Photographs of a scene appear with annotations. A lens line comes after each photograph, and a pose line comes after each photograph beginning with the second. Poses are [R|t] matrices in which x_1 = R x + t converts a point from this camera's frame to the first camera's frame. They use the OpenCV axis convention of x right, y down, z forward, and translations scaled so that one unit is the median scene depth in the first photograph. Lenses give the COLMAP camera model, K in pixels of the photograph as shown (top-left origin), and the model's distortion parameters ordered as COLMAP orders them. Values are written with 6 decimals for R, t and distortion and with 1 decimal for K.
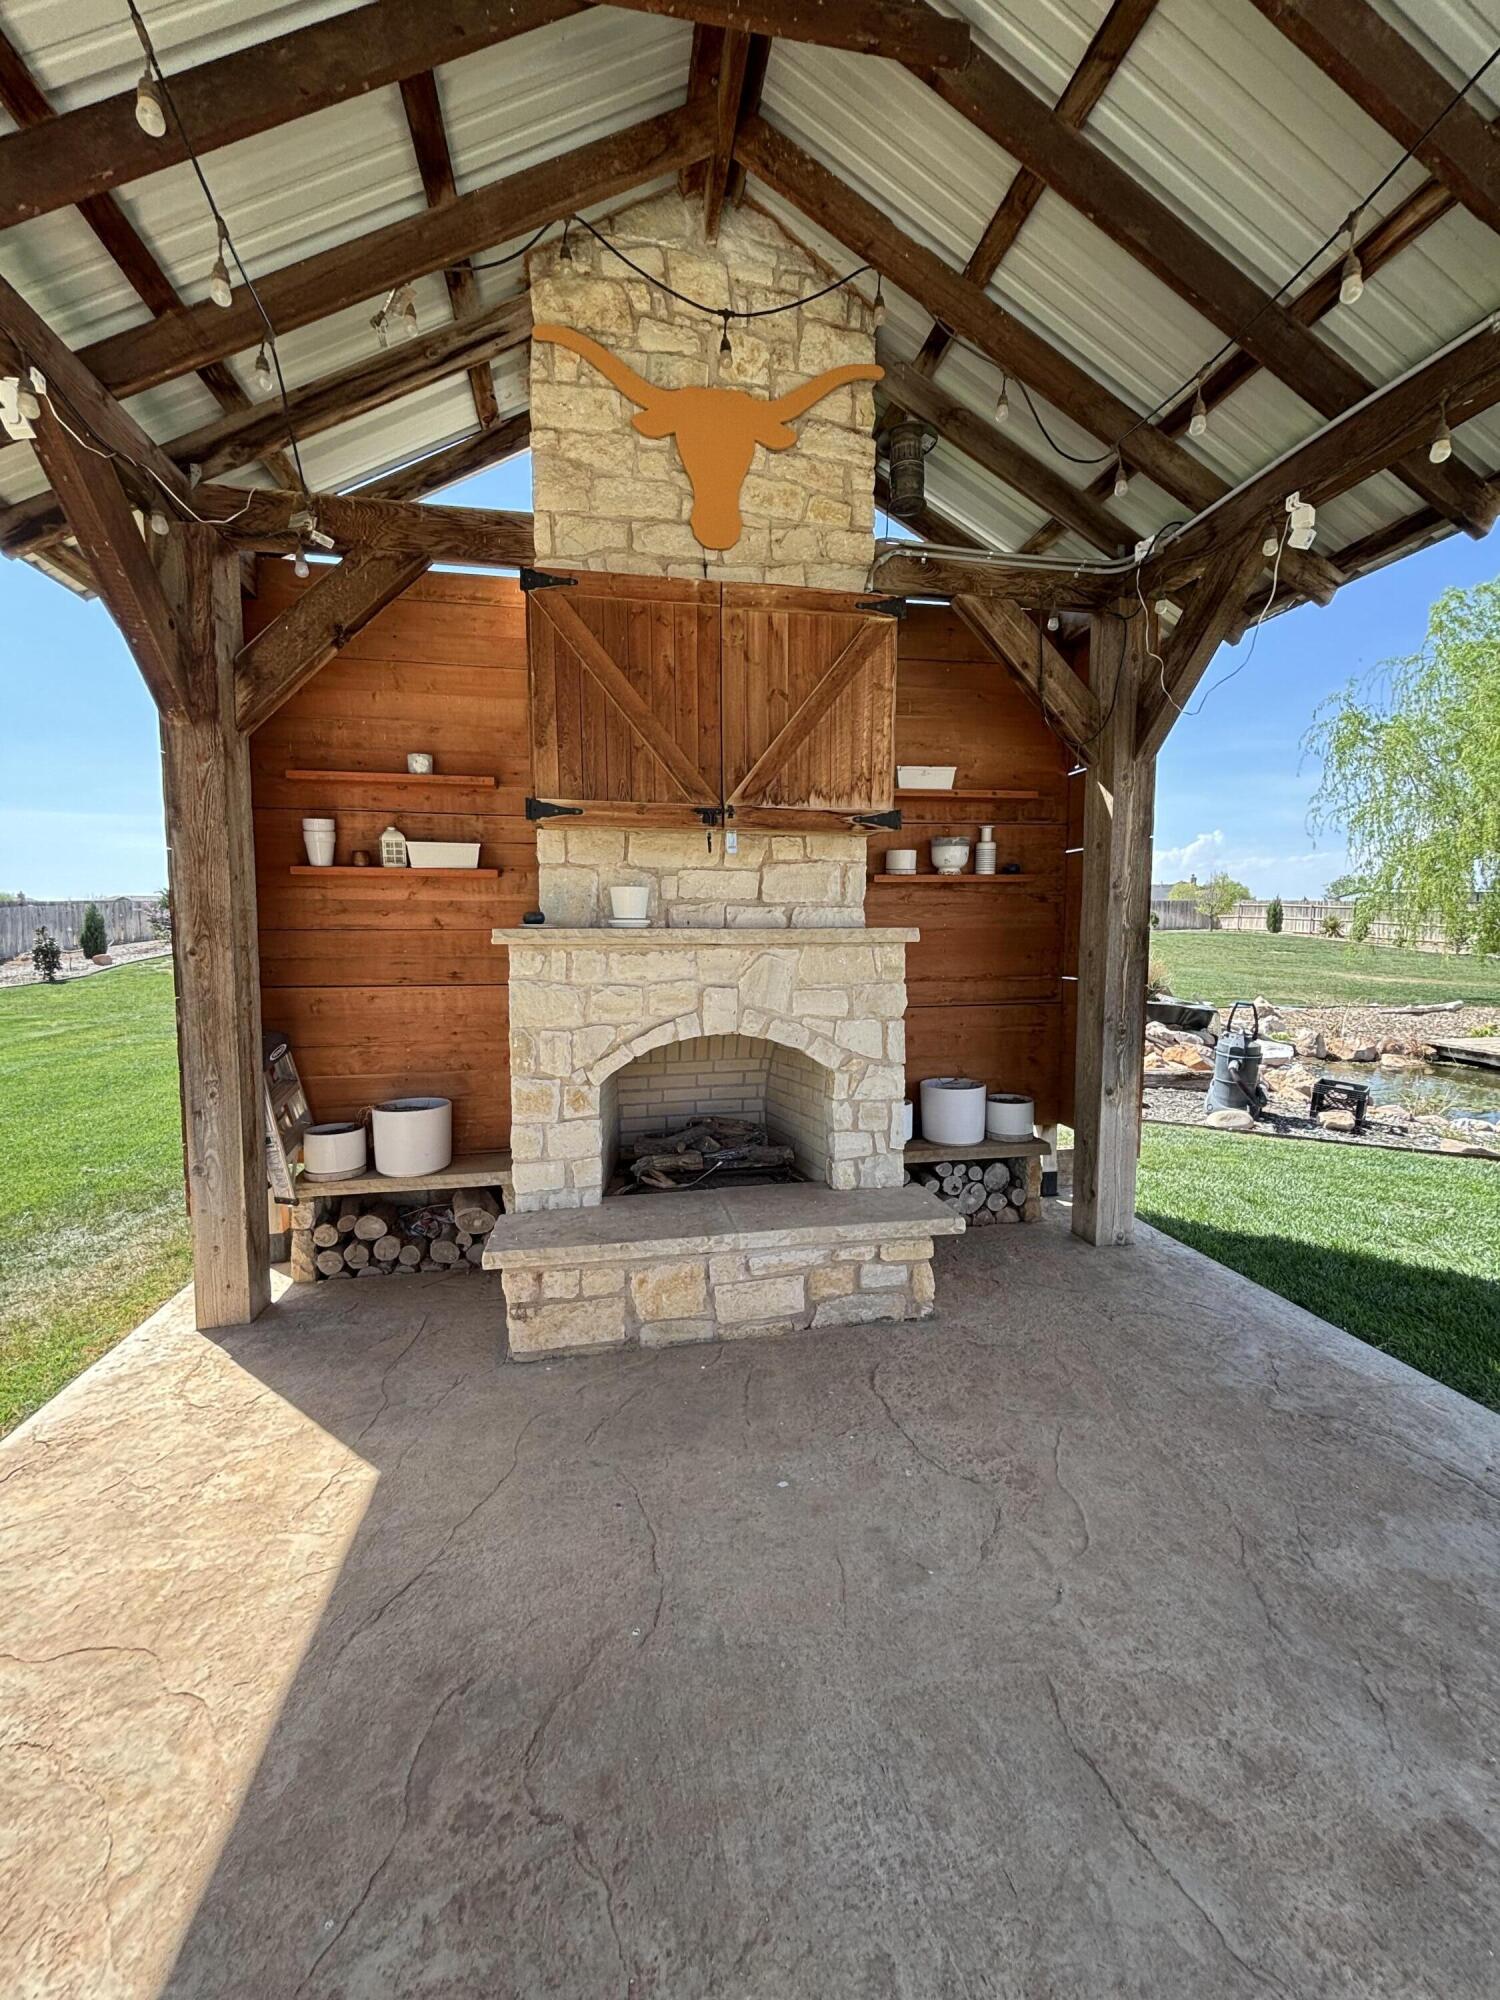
lens RADIAL K [[796.2, 0, 742.4], [0, 796.2, 995.0], [0, 0, 1]] dist [0.022252, -0.000016]
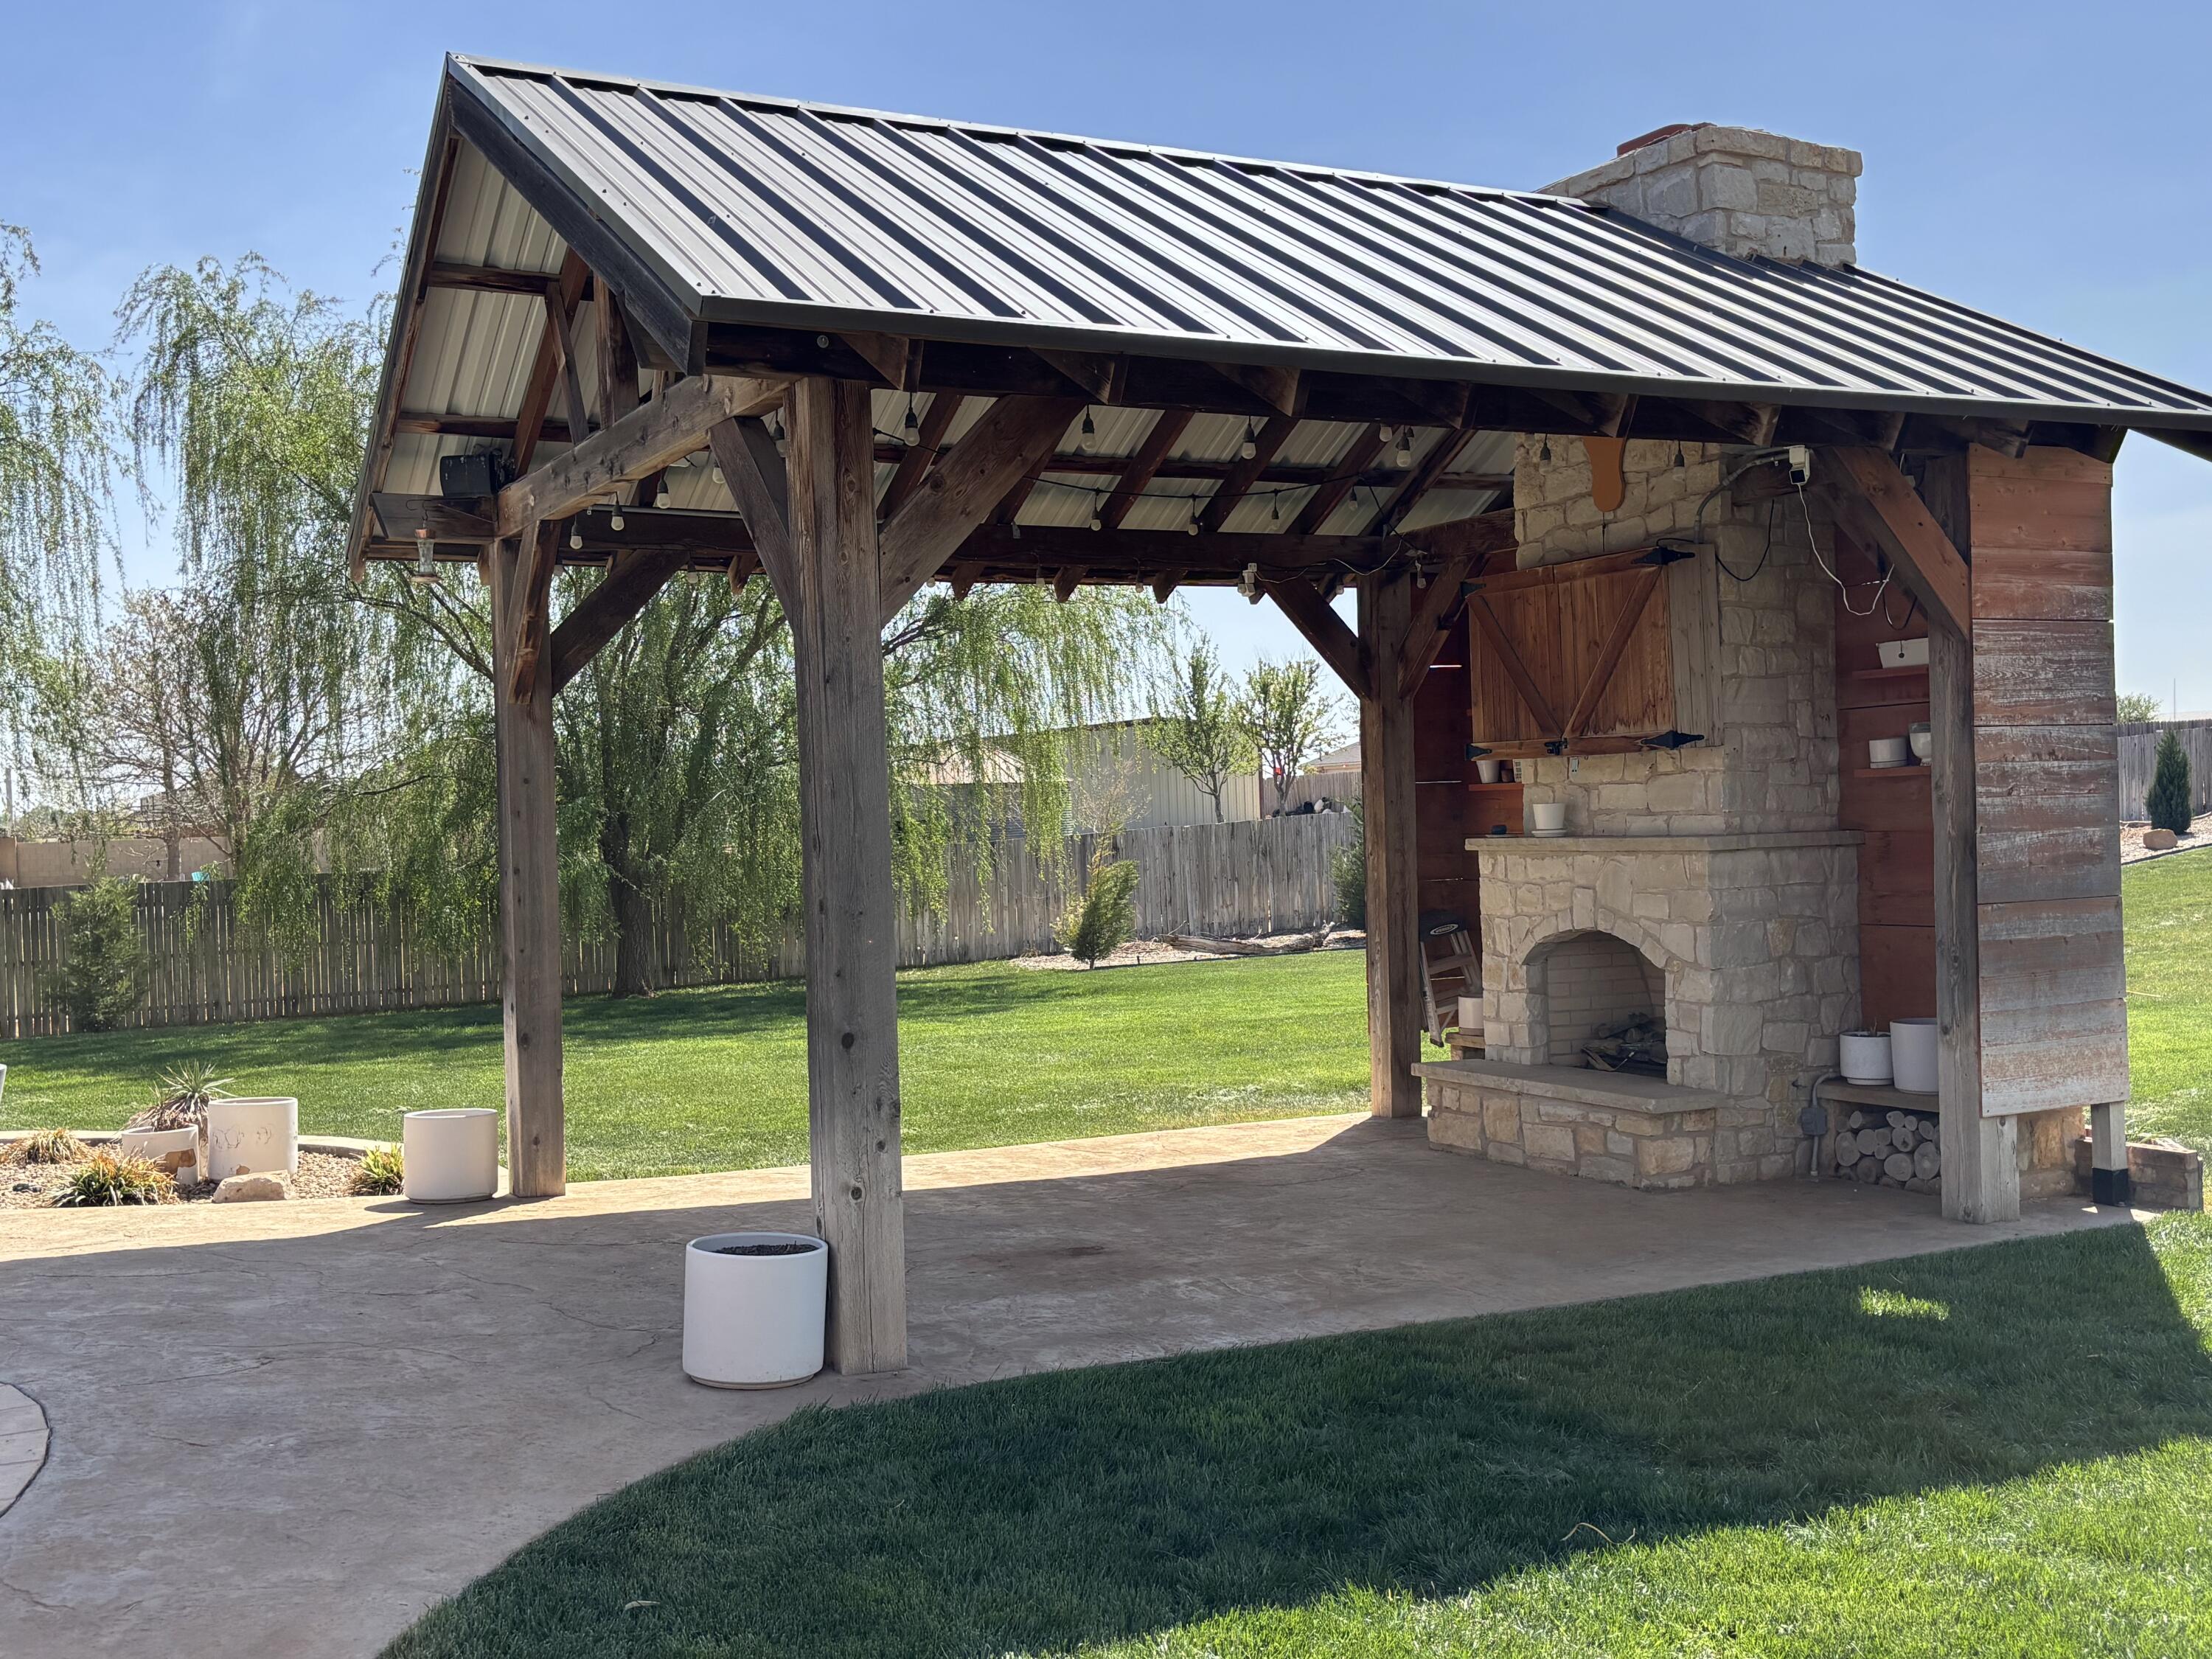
lens RADIAL K [[2197.8, 0, 1106.0], [0, 2197.8, 829.5], [0, 0, 1]] dist [0.017415, 0.017622]
pose [[0.290574, 0.002283, -0.956850, 2.761658], [-0.042889, 0.999023, -0.010640, -0.030079], [0.955891, 0.044130, 0.290388, -0.589559]]
